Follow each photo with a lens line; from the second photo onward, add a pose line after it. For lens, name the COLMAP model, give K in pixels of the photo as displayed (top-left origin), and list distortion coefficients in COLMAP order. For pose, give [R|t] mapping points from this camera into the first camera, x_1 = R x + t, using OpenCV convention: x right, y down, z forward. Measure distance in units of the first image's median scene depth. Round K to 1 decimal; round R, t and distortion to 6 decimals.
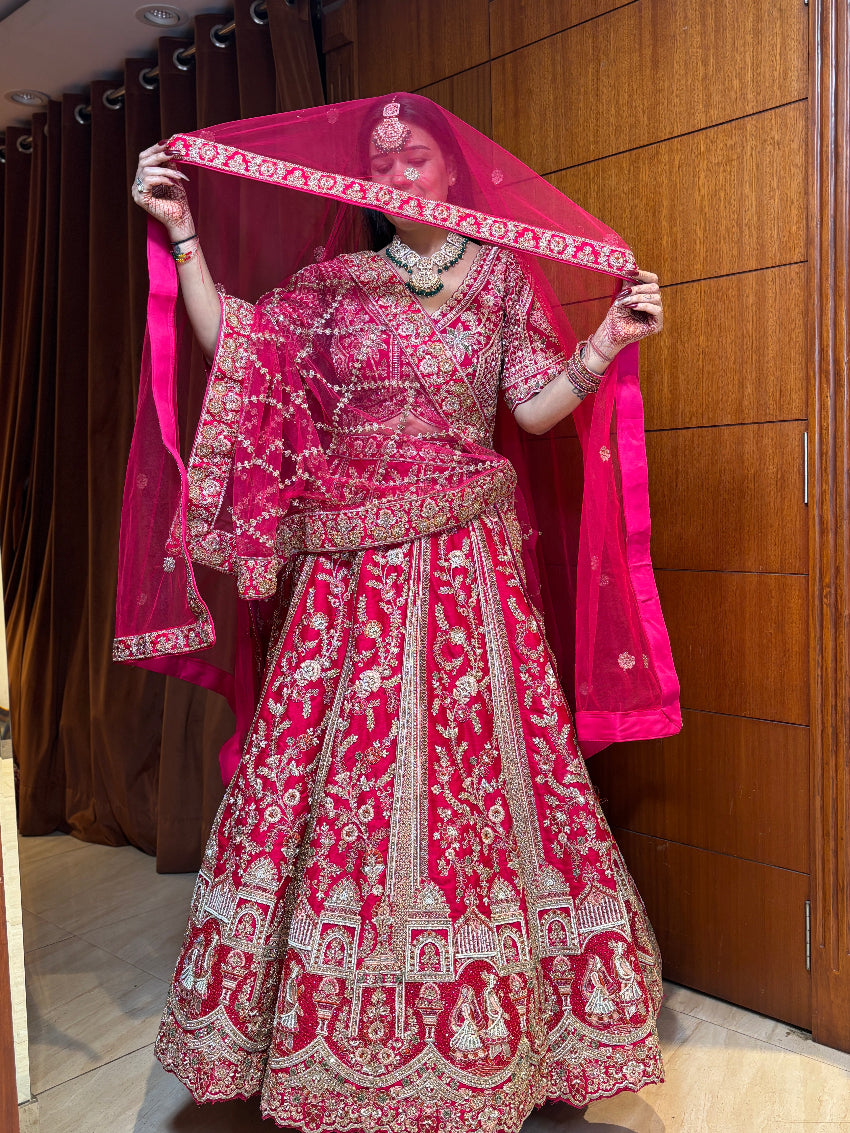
lens RADIAL K [[1133.1, 0, 424.0], [0, 1133.1, 563.9], [0, 0, 1]] dist [0.025228, 0.000000]
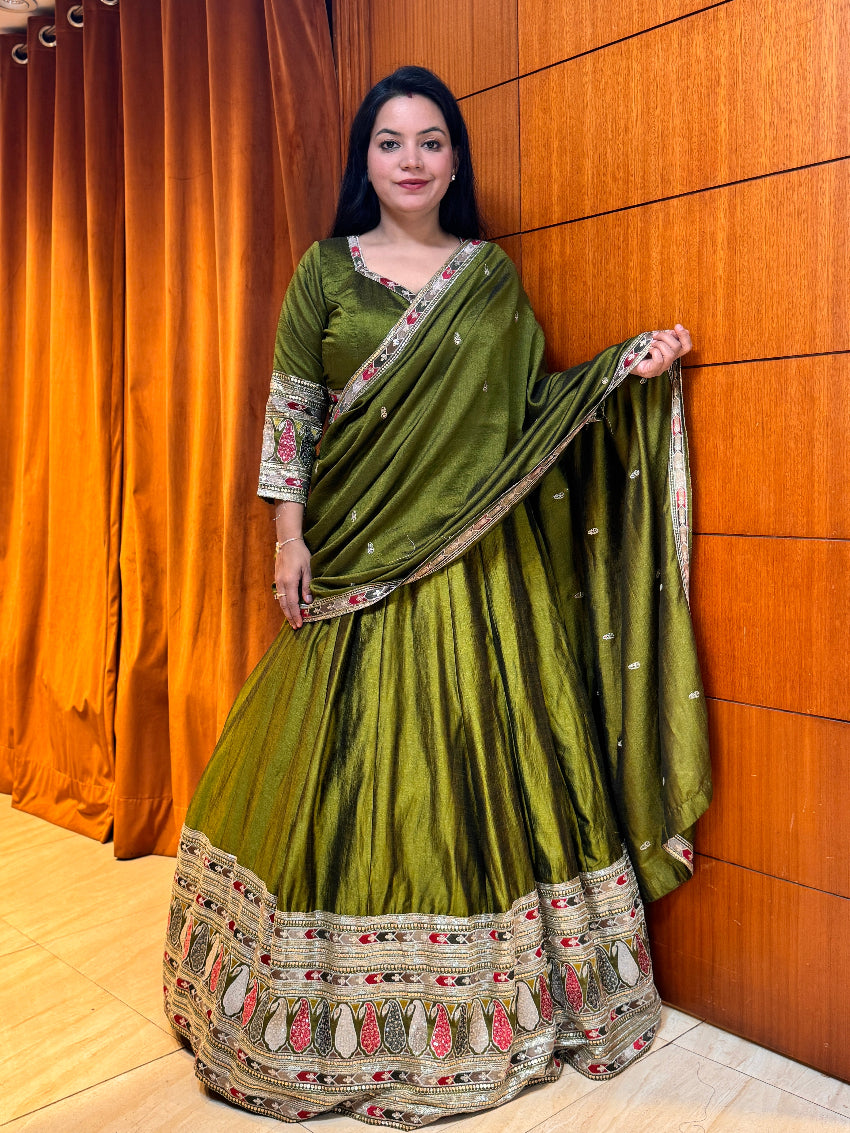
lens RADIAL K [[1133.1, 0, 437.5], [0, 1133.1, 569.4], [0, 0, 1]] dist [0.025228, 0.000000]
pose [[0.999022, 0.010049, -0.043049, 0.049329], [-0.008679, 0.999454, 0.031893, 0.006402], [0.043346, -0.031488, 0.998564, 0.177179]]
